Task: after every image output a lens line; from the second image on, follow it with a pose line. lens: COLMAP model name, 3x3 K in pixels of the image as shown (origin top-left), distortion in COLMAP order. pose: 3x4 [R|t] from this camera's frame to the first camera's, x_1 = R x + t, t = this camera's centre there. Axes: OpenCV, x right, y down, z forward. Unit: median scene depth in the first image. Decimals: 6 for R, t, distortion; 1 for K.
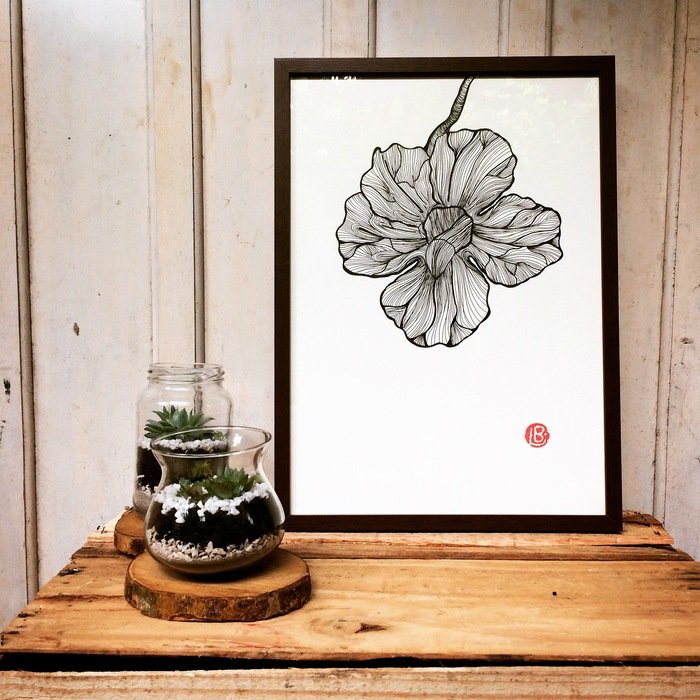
lens RADIAL K [[811.2, 0, 348.8], [0, 811.2, 349.3], [0, 0, 1]] dist [0.046360, 0.000000]
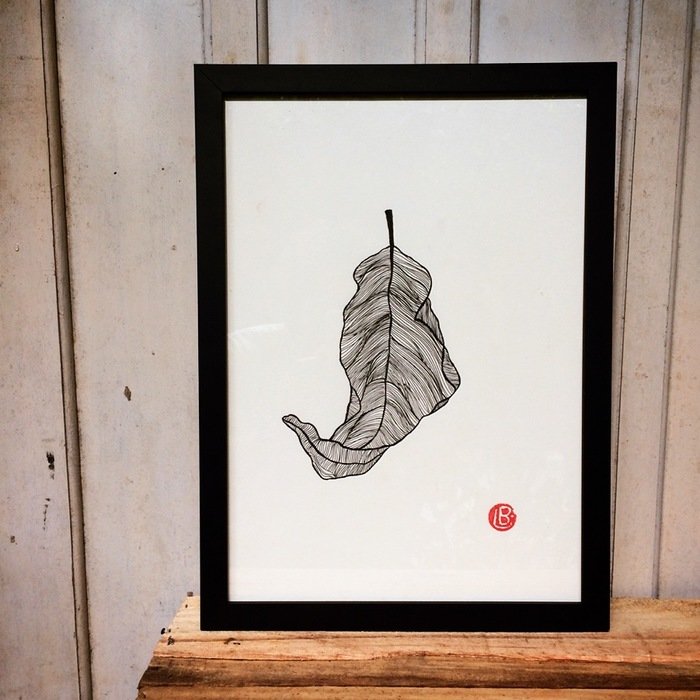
lens RADIAL K [[811.2, 0, 348.6], [0, 811.2, 347.9], [0, 0, 1]] dist [0.046360, 0.000000]
pose [[0.999925, -0.007263, -0.009881, -0.090981], [0.007903, 0.997765, 0.066351, -0.129436], [0.009377, -0.066424, 0.997747, 0.142928]]
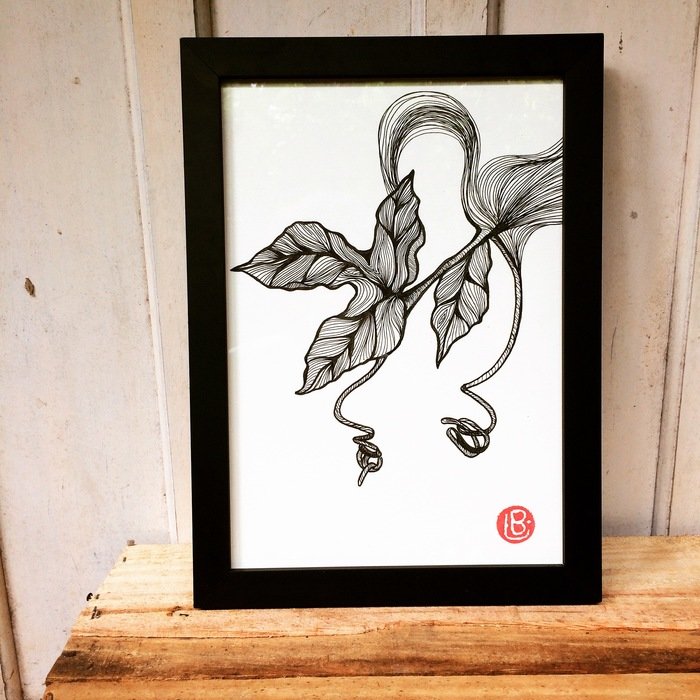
lens RADIAL K [[811.2, 0, 349.4], [0, 811.2, 347.5], [0, 0, 1]] dist [0.046360, 0.000000]
pose [[0.999634, -0.026387, -0.005929, -0.079899], [0.027030, 0.982184, 0.185968, -0.091853], [0.000916, -0.186060, 0.982538, 0.360335]]
